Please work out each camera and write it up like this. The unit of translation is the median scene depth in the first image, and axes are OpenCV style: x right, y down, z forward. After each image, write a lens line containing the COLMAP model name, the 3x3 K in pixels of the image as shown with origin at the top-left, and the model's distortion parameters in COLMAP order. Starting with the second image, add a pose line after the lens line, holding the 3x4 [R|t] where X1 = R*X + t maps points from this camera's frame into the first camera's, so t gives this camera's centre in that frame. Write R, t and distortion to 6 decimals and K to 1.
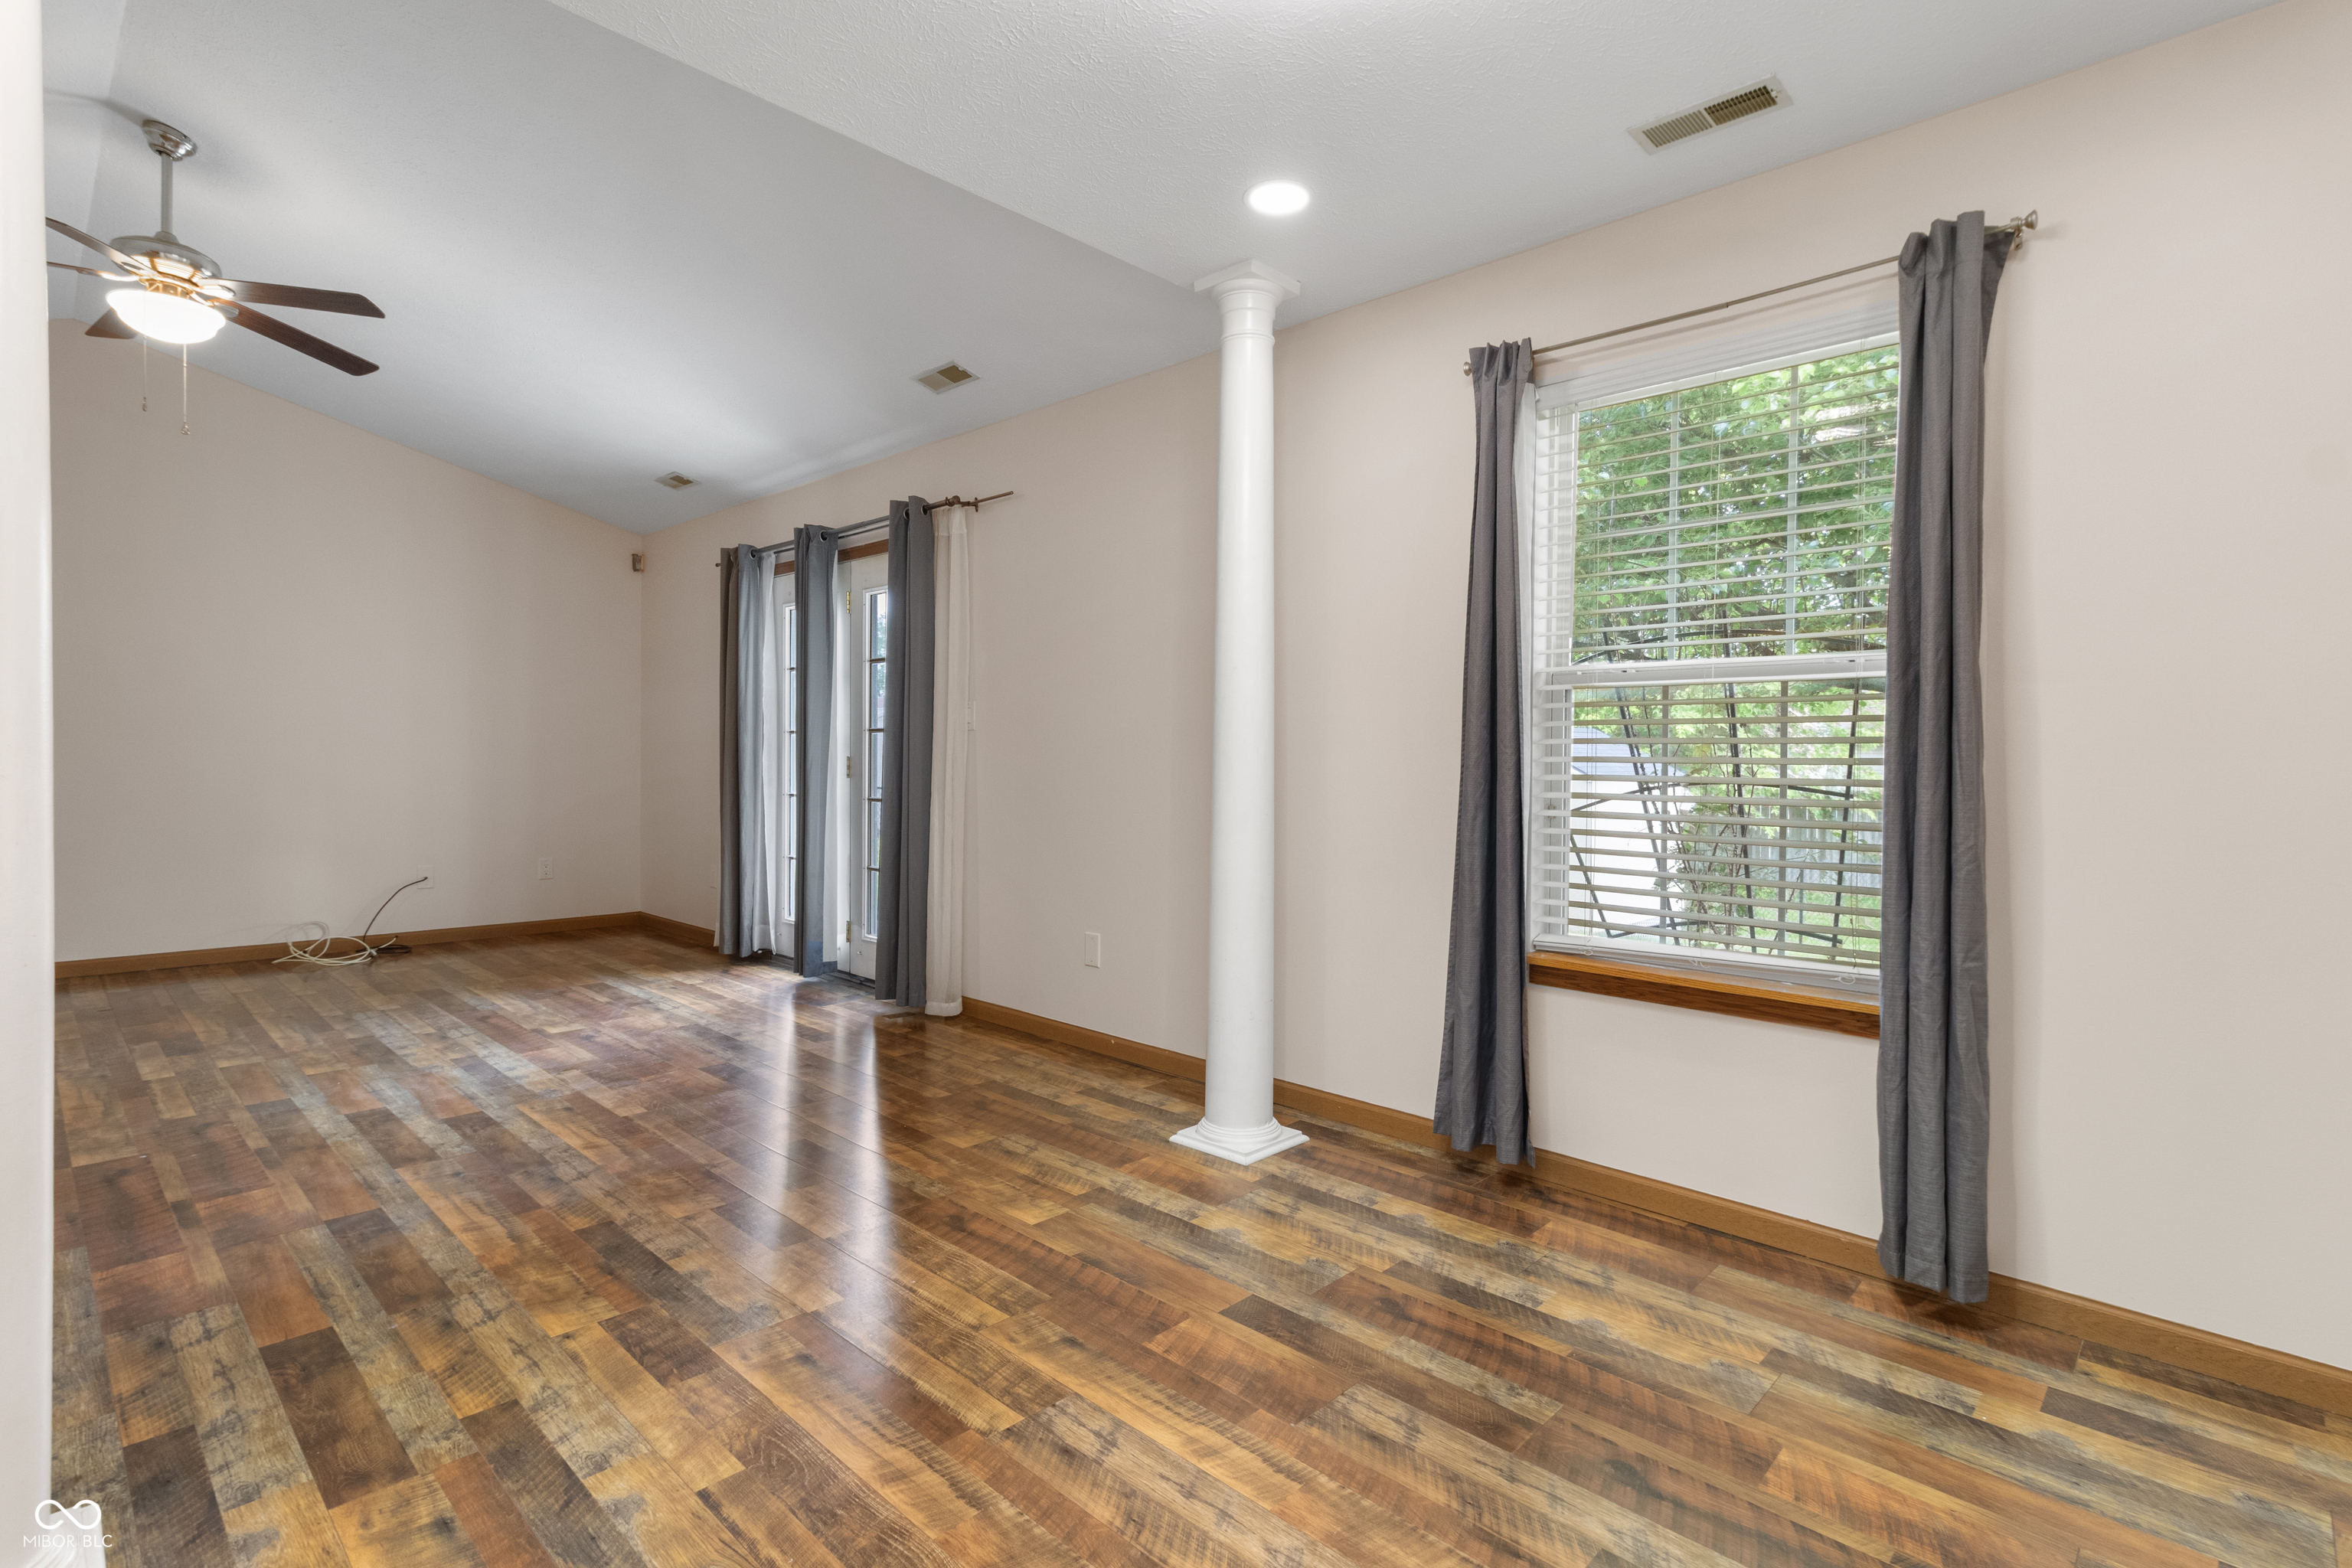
lens RADIAL K [[1068.7, 0, 1178.7], [0, 1068.7, 766.6], [0, 0, 1]] dist [0.003181, 0.000453]
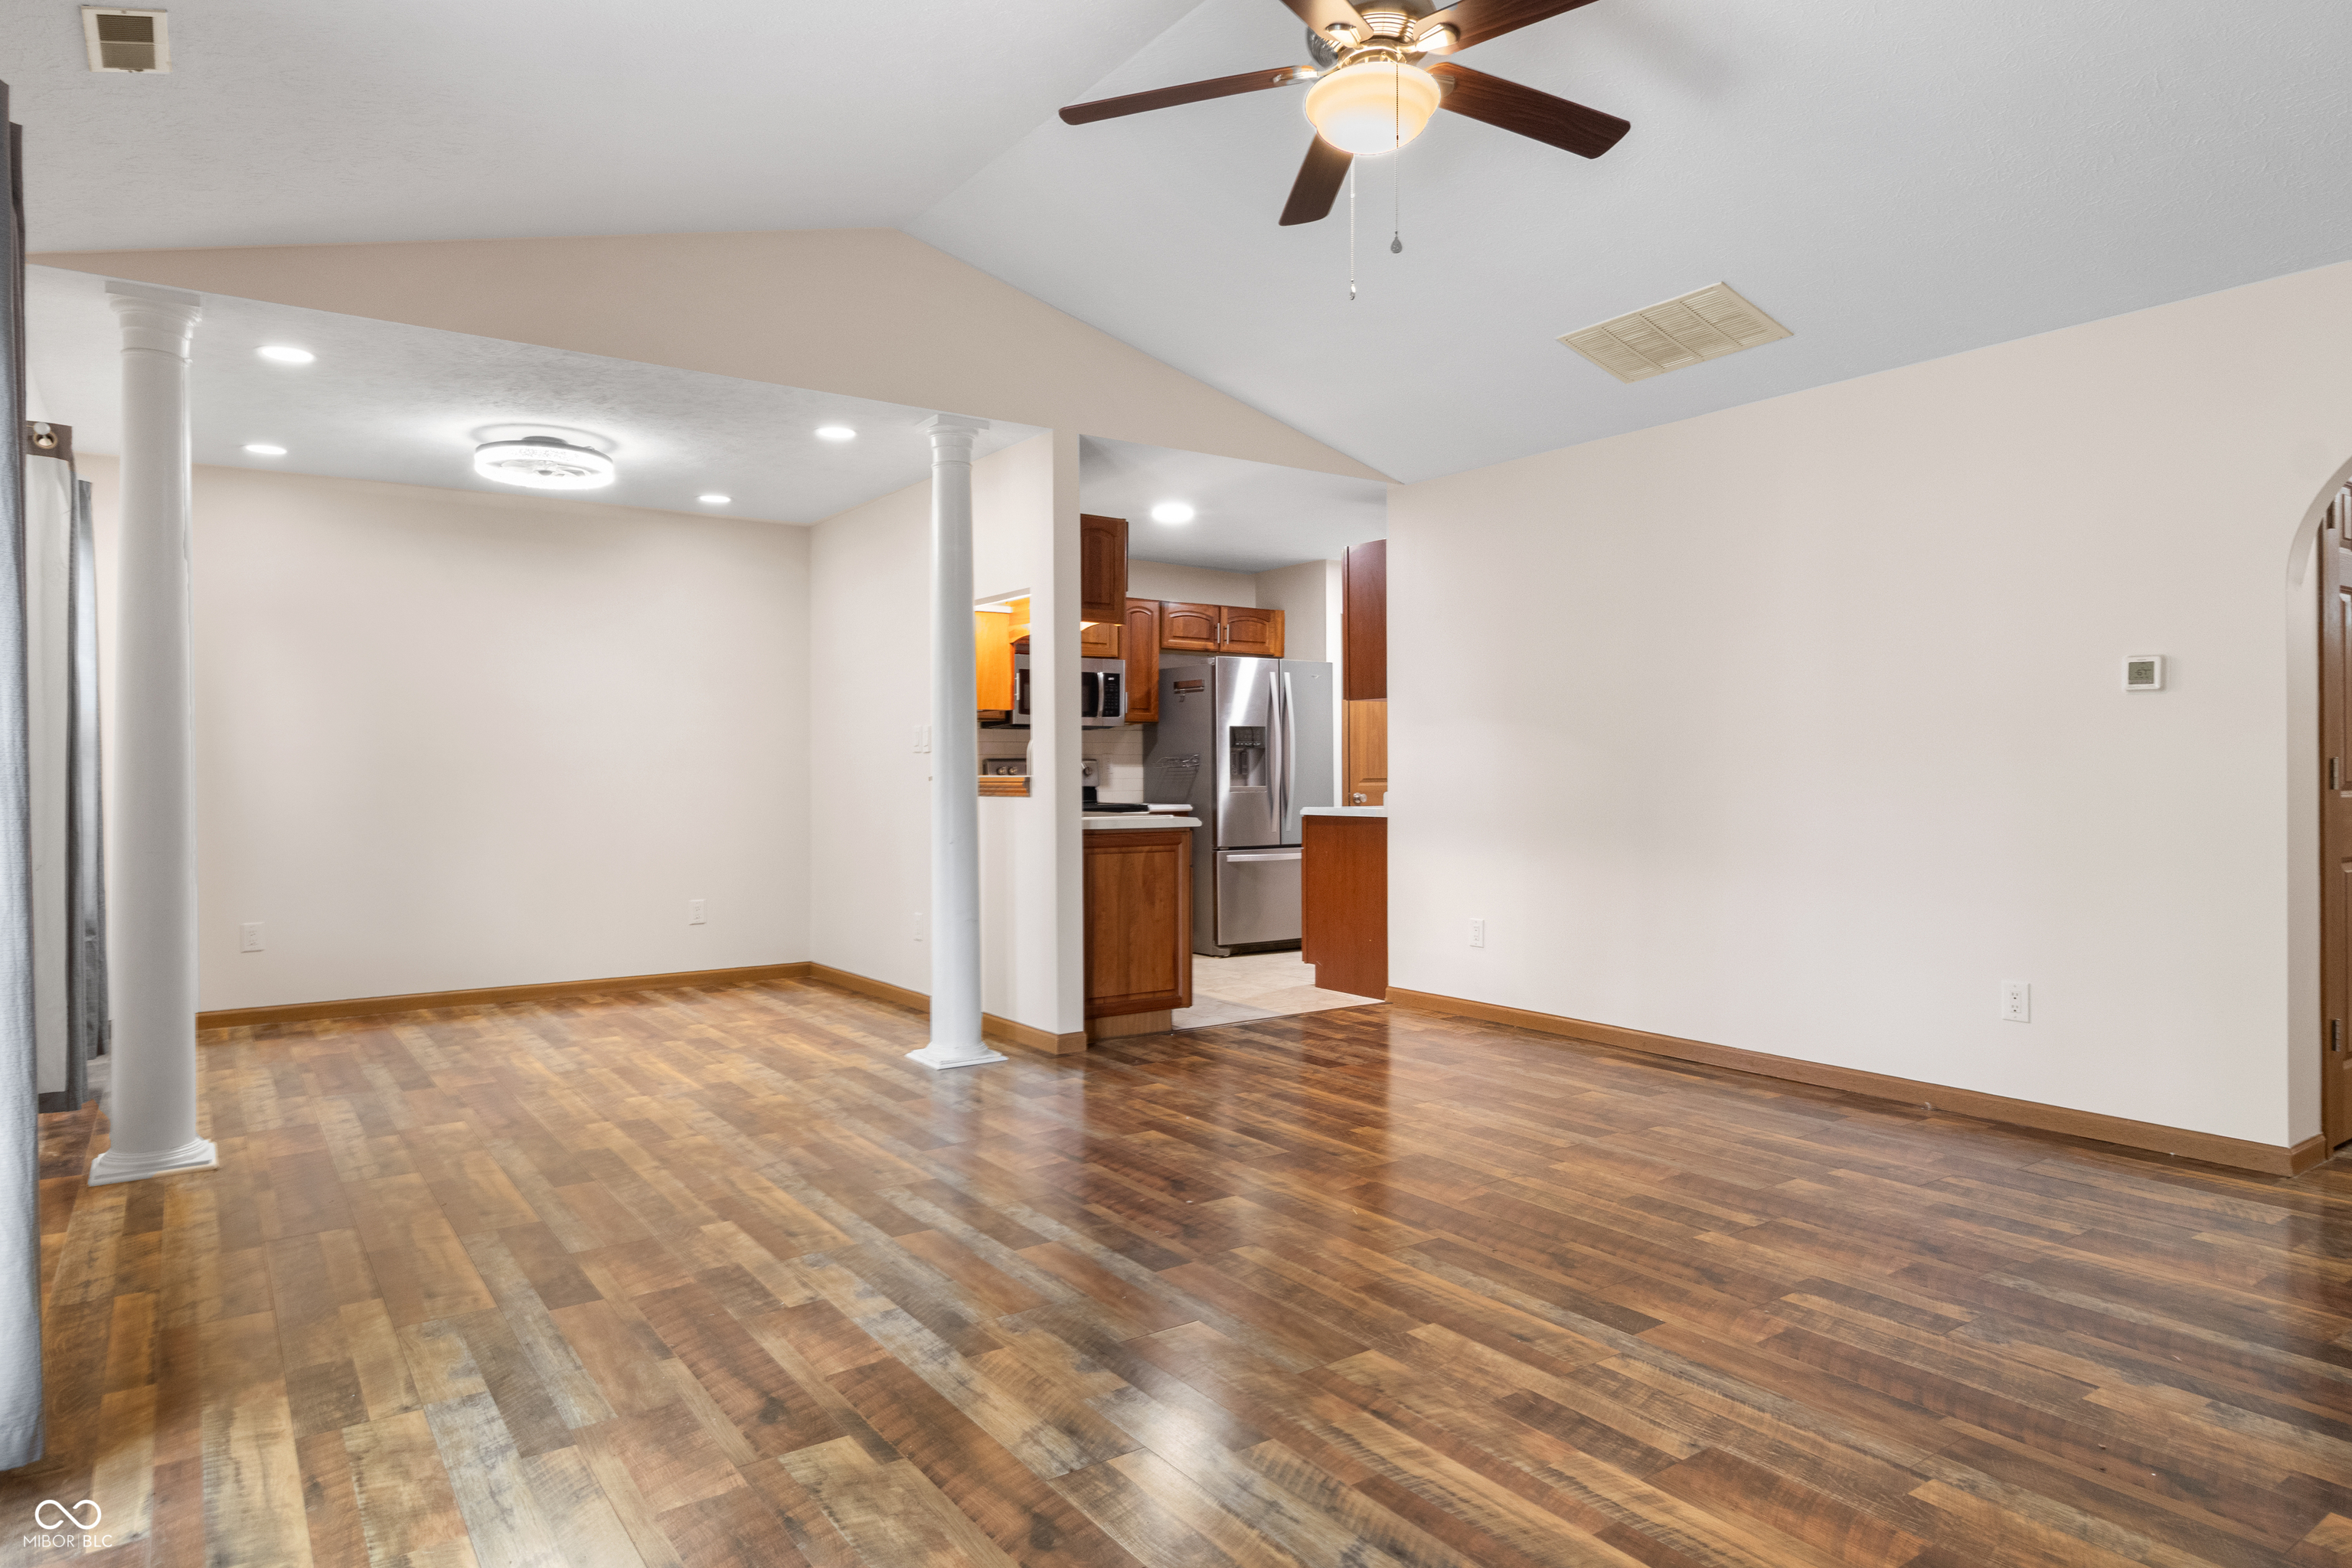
lens RADIAL K [[1384.3, 0, 1178.4], [0, 1384.3, 774.8], [0, 0, 1]] dist [0.001477, -0.000258]
pose [[-0.977642, -0.005476, 0.210207, -1.128196], [-0.003729, 0.999955, 0.008708, -0.026258], [-0.210245, 0.007729, -0.977618, 2.054633]]
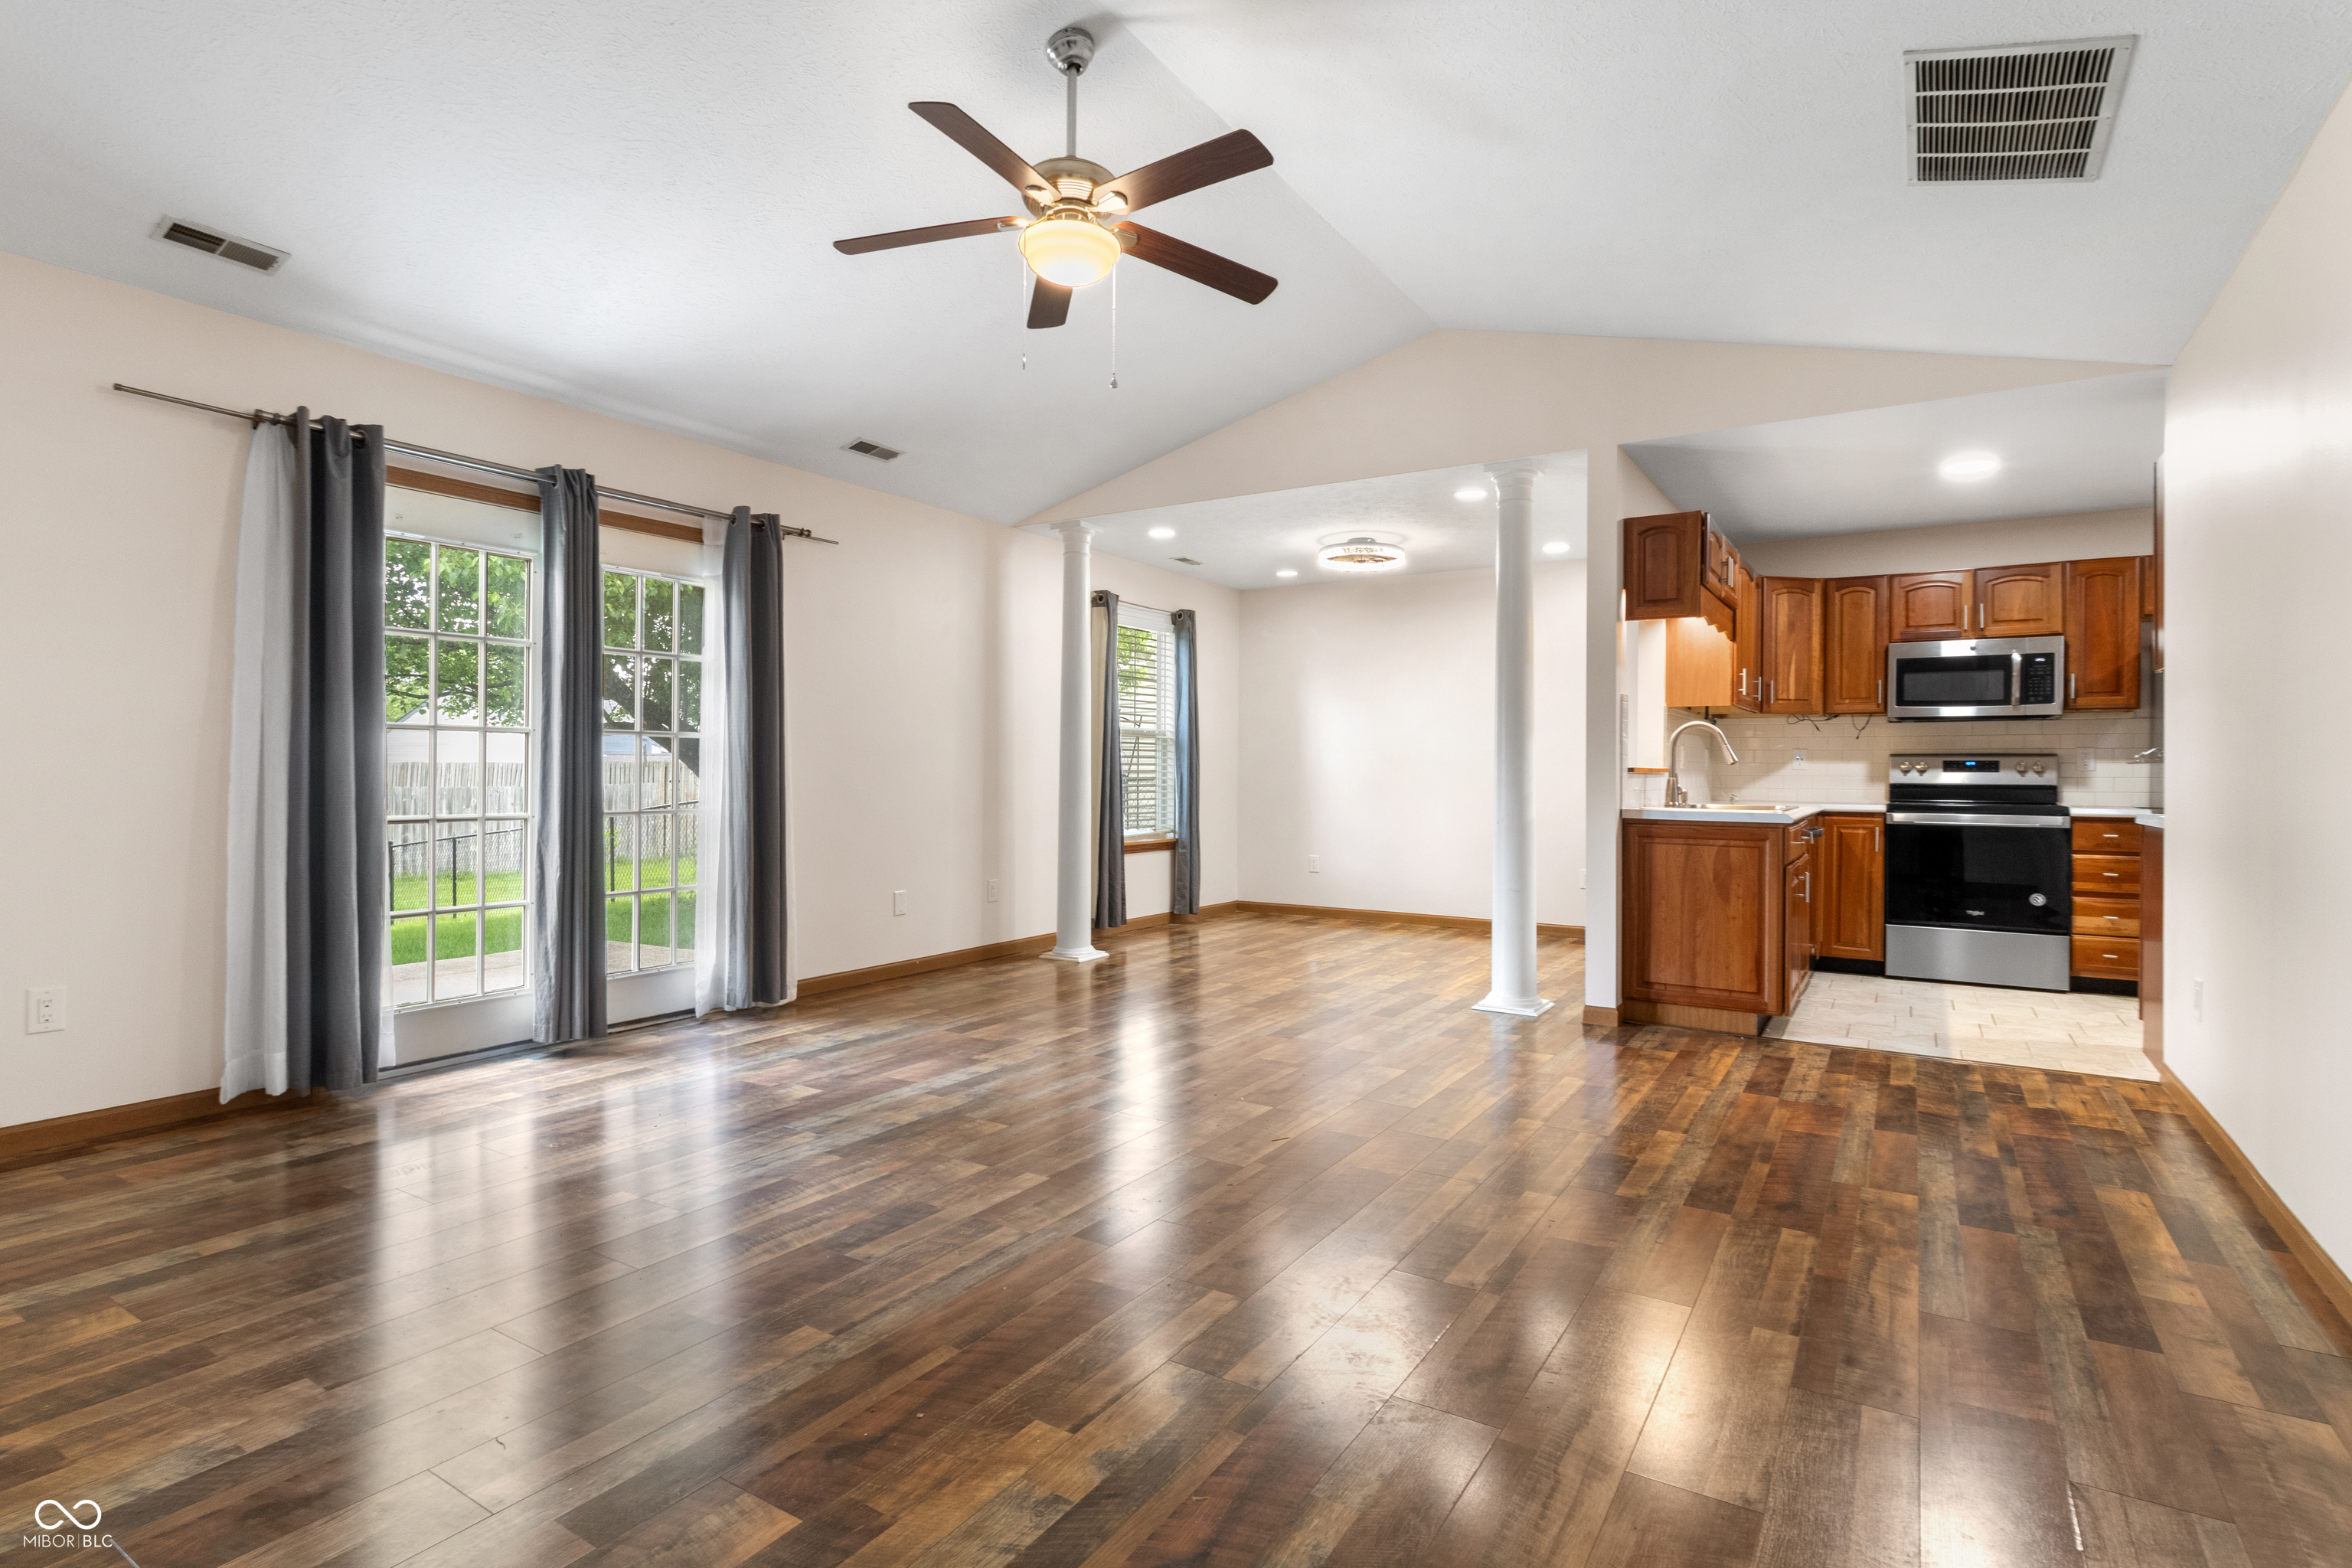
lens RADIAL K [[1157.5, 0, 1176.0], [0, 1157.5, 784.0], [0, 0, 1]] dist [-0.001800, -0.001151]
pose [[-0.176493, -0.018926, 0.984120, -2.076896], [-0.001389, 0.999819, 0.018979, -0.015940], [-0.984301, 0.001983, -0.176487, 1.214224]]
